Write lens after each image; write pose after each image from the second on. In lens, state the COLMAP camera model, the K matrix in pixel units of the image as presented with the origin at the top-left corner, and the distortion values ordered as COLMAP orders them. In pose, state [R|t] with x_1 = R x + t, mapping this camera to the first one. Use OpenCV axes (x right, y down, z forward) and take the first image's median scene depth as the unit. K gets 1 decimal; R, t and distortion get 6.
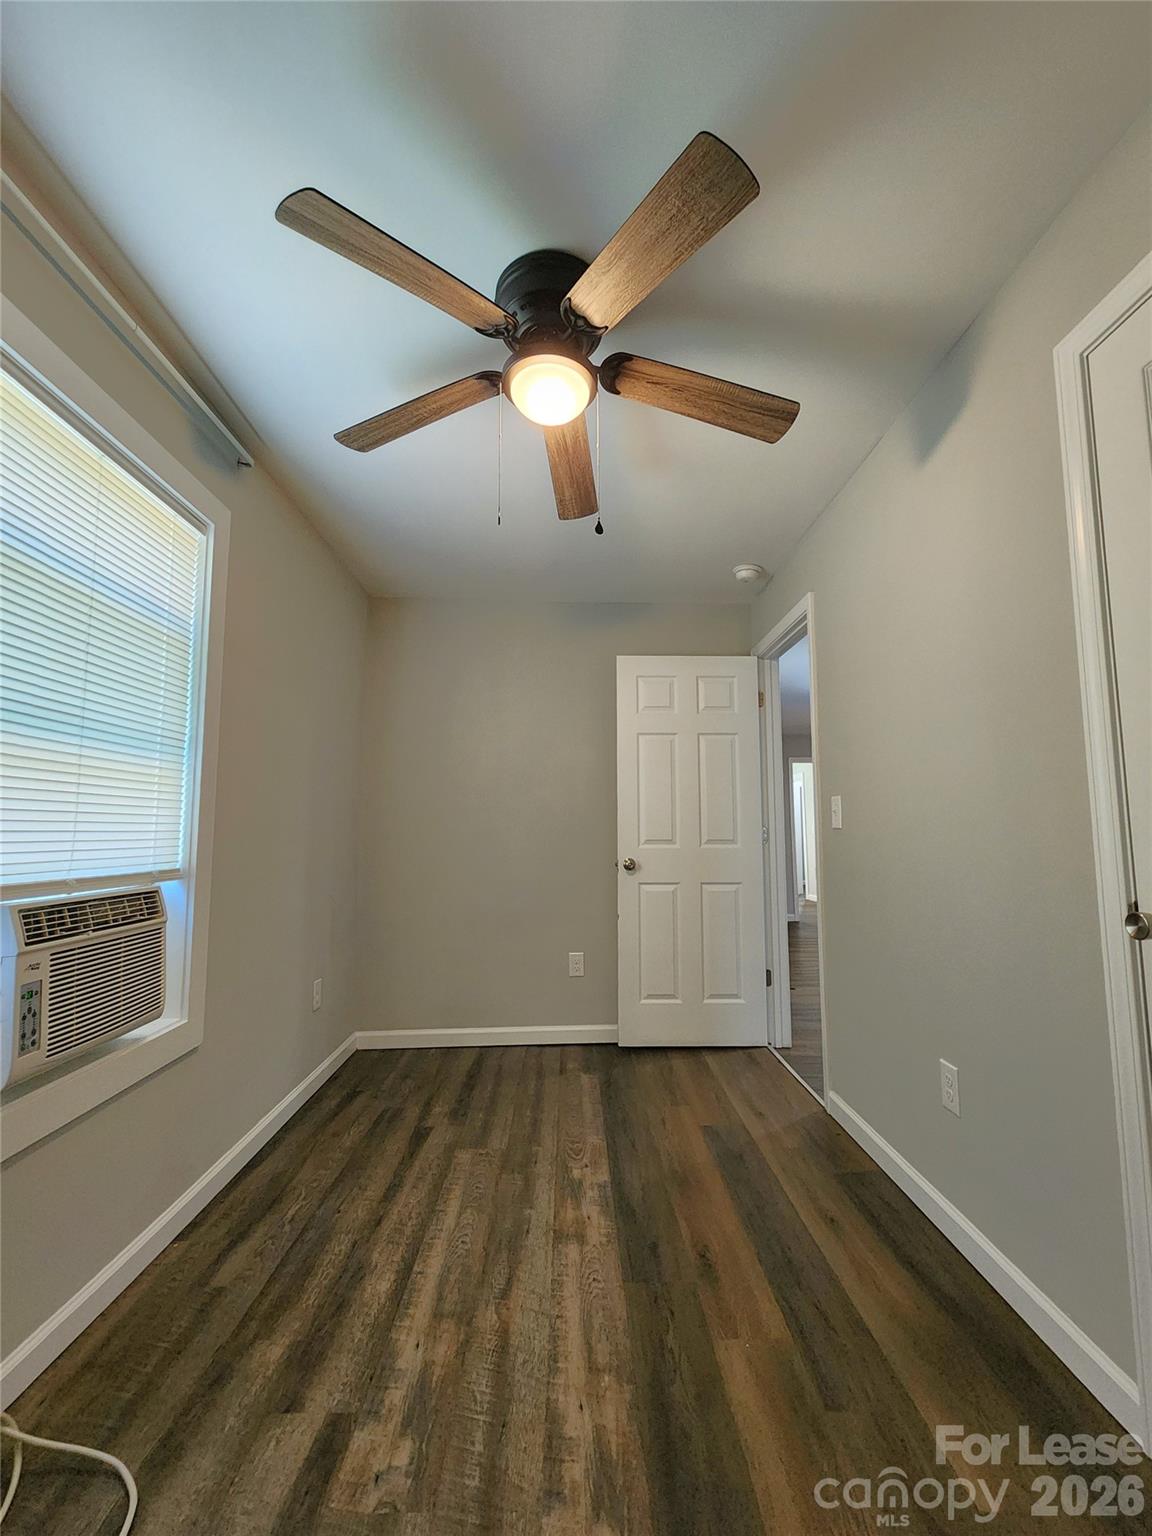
lens RADIAL K [[618.9, 0, 575.3], [0, 618.9, 773.2], [0, 0, 1]] dist [-0.000239, -0.000024]
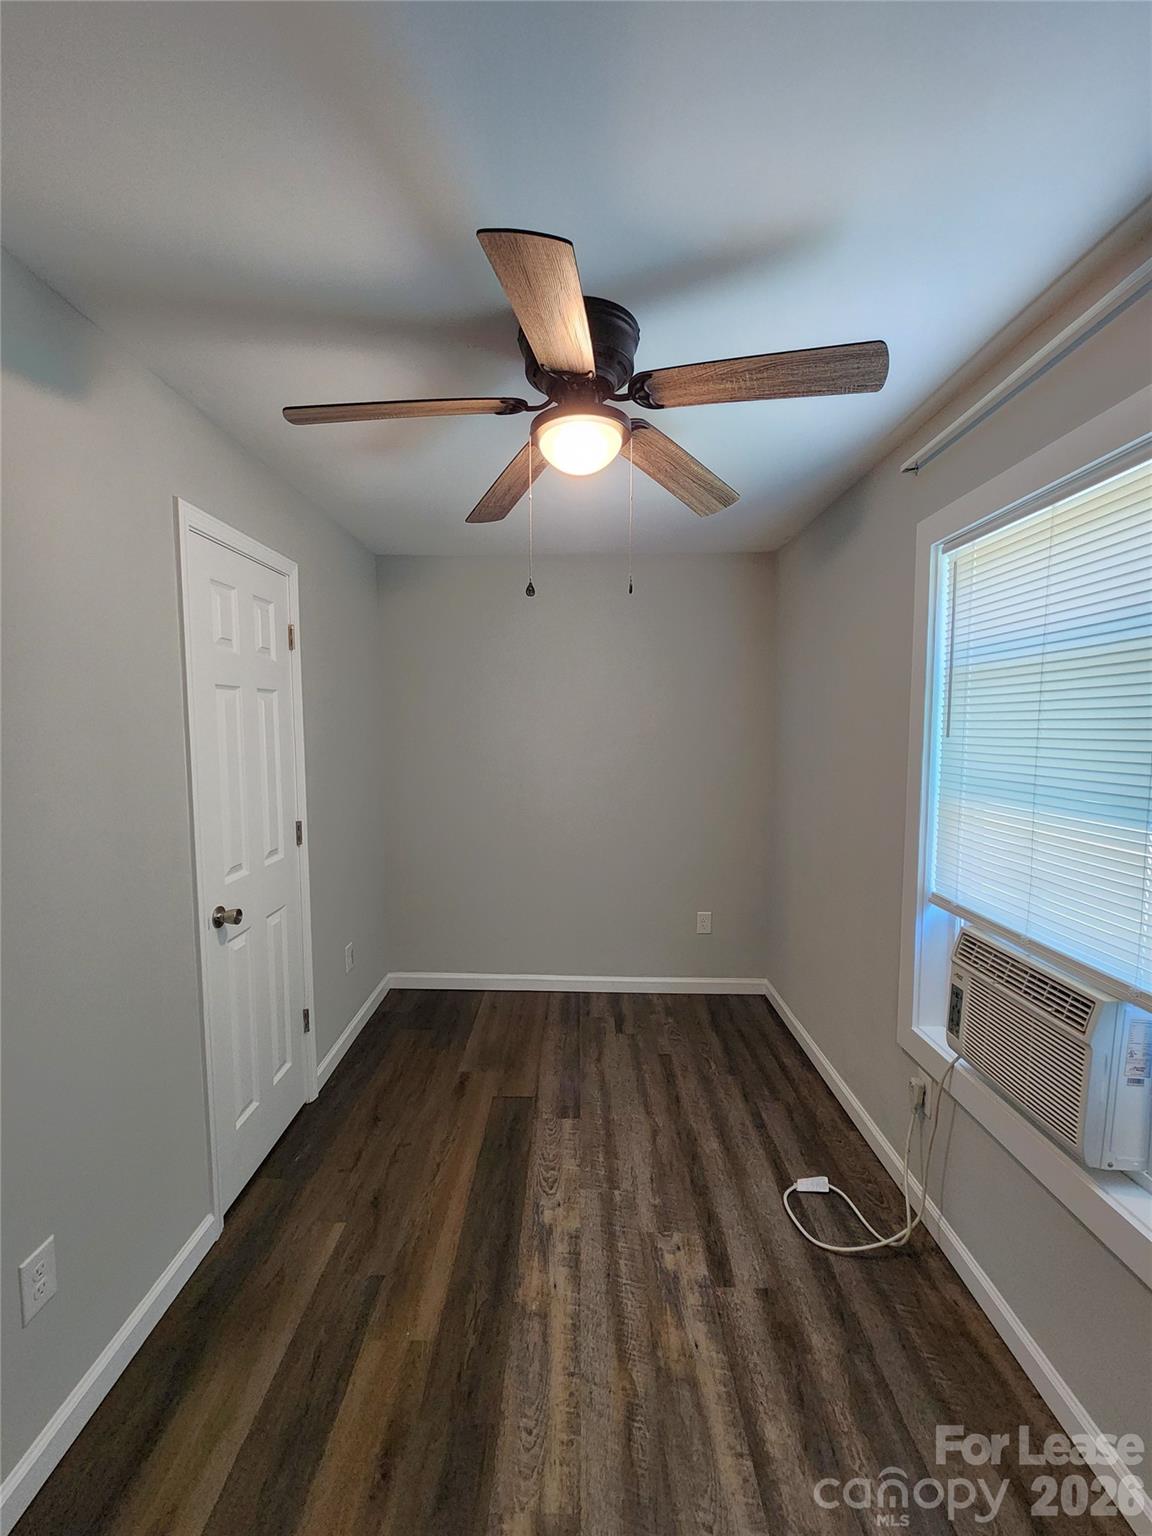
lens RADIAL K [[618.9, 0, 575.3], [0, 618.9, 773.2], [0, 0, 1]] dist [-0.000239, -0.000024]
pose [[-0.999852, 0.000316, 0.017216, -0.055104], [-0.000007, 0.999825, -0.018733, -0.099017], [-0.017219, -0.018731, -0.999676, 2.203747]]
